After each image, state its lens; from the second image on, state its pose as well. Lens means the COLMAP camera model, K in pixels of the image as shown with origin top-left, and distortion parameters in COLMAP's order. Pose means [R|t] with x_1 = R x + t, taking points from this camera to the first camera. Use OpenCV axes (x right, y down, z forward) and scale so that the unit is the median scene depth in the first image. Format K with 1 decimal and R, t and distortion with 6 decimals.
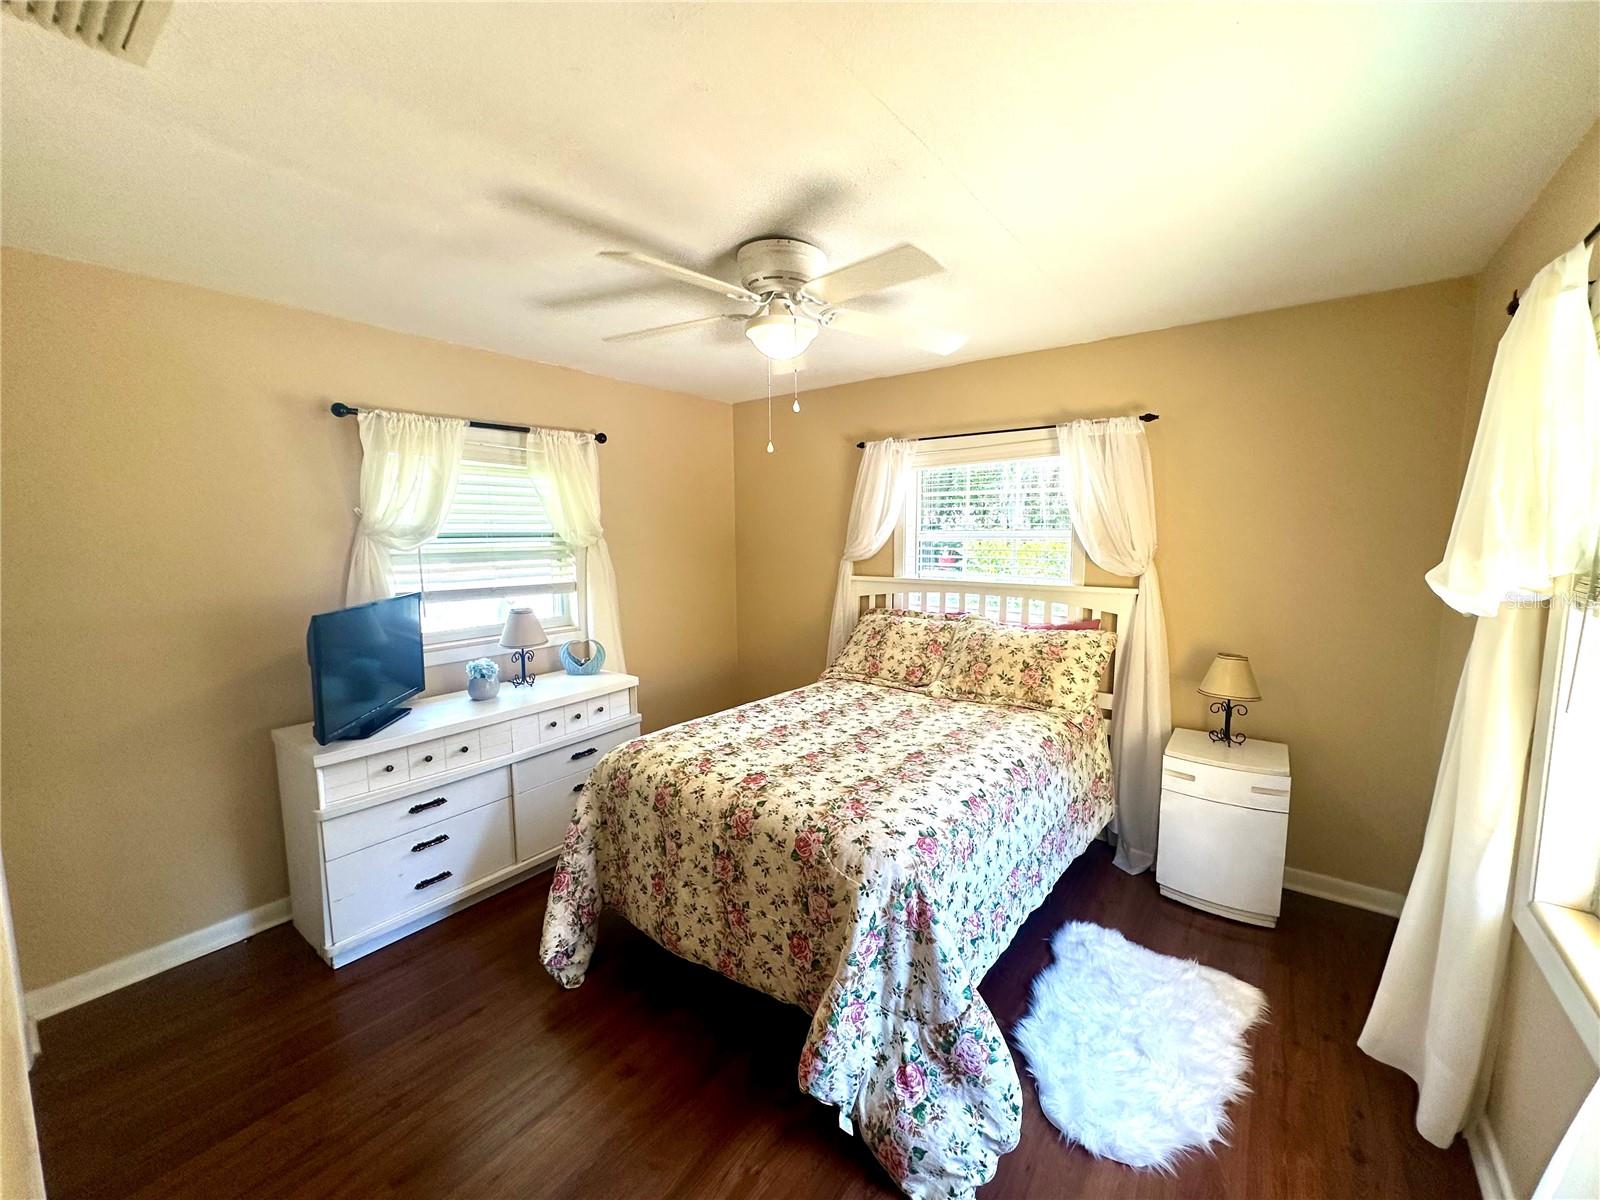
lens RADIAL K [[634.3, 0, 800.0], [0, 634.3, 600.0], [0, 0, 1]] dist [-0.000927, -0.000011]
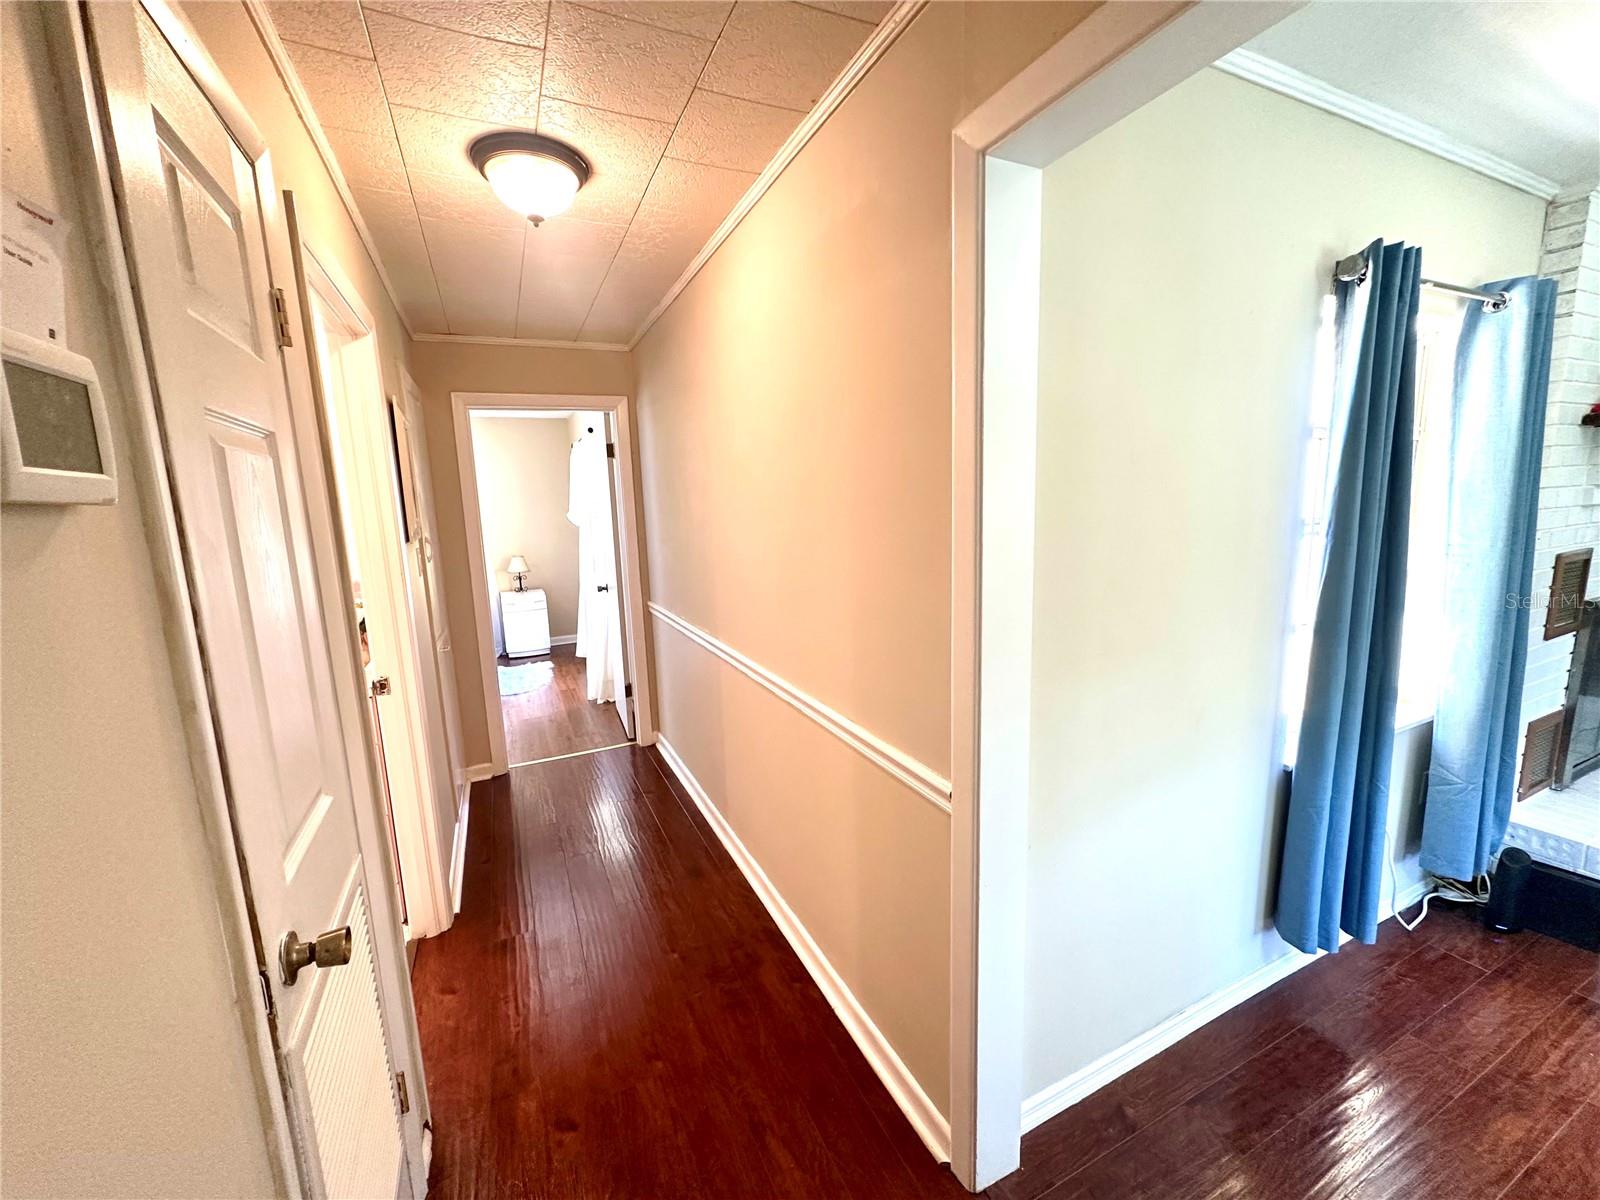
lens RADIAL K [[634.3, 0, 800.0], [0, 634.3, 600.0], [0, 0, 1]] dist [-0.000927, -0.000011]
pose [[0.460207, -0.151178, 0.874846, -0.954373], [0.130448, 0.986215, 0.101802, 0.151380], [-0.878176, 0.067272, 0.473584, -1.067081]]
